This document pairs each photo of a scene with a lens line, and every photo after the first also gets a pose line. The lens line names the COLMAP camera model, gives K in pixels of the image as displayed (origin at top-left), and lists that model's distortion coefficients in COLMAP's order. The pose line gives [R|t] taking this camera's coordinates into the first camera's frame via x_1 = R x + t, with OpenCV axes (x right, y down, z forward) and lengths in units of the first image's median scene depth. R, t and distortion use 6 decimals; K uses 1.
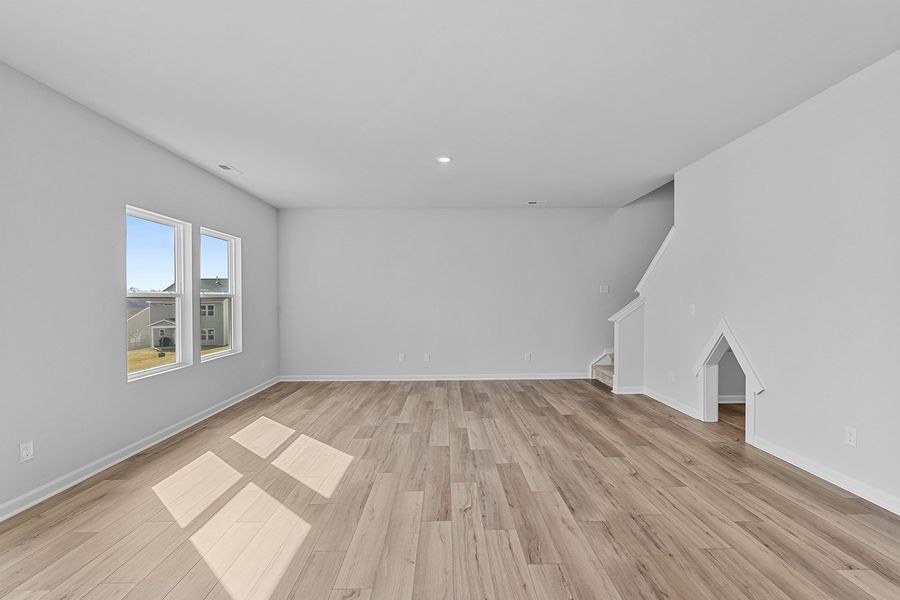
lens RADIAL K [[403.5, 0, 450.0], [0, 403.5, 300.0], [0, 0, 1]] dist [-0.008337, 0.000056]
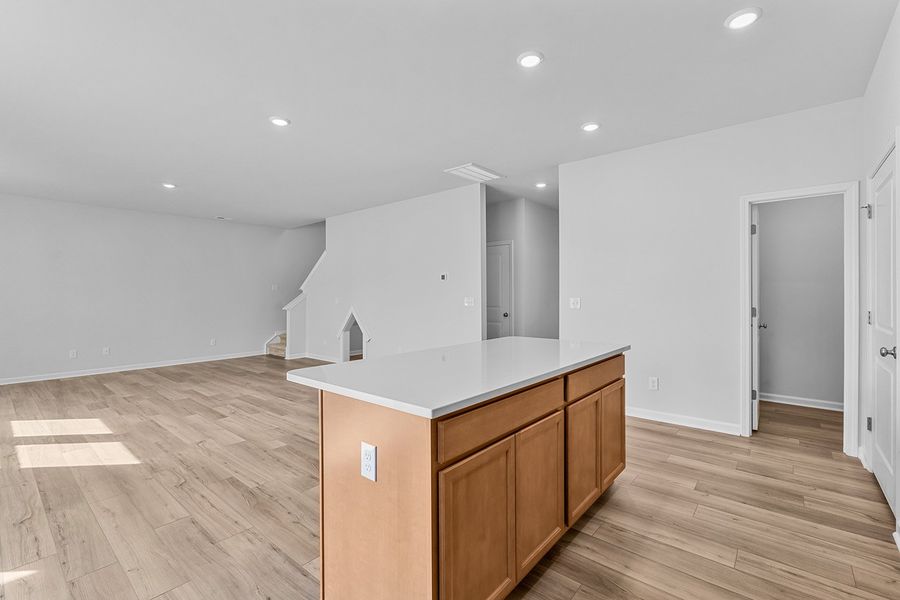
lens RADIAL K [[403.5, 0, 450.0], [0, 403.5, 300.0], [0, 0, 1]] dist [-0.008337, 0.000056]
pose [[0.654996, -0.005416, 0.755613, -0.406283], [0.001448, 0.999981, 0.005913, 0.012476], [-0.755631, -0.002779, 0.654992, -0.527387]]
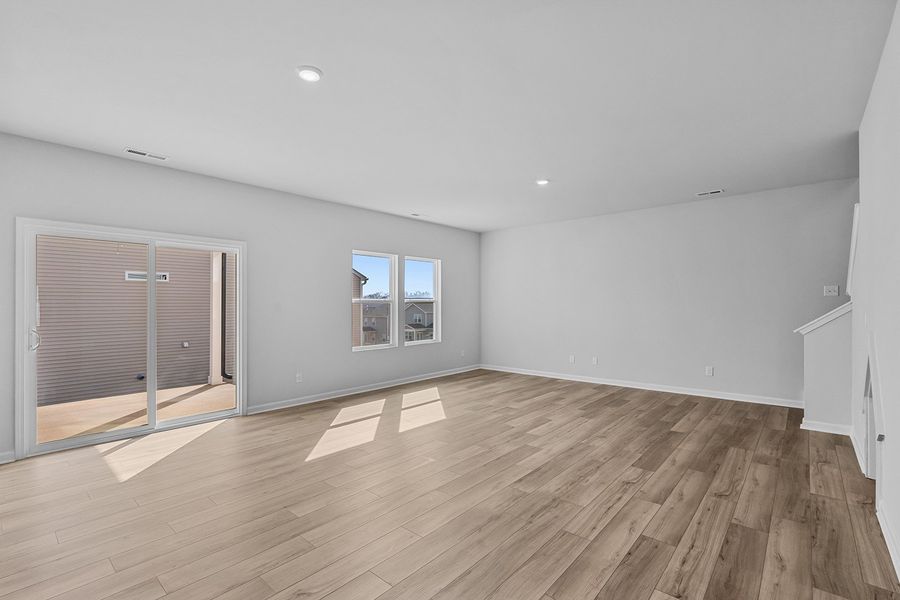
lens RADIAL K [[403.5, 0, 450.0], [0, 403.5, 300.0], [0, 0, 1]] dist [-0.008337, 0.000056]
pose [[0.747947, -0.003828, -0.663748, 0.581674], [-0.001367, 0.999972, -0.007308, -0.007201], [0.663757, 0.006374, 0.747921, -0.028248]]
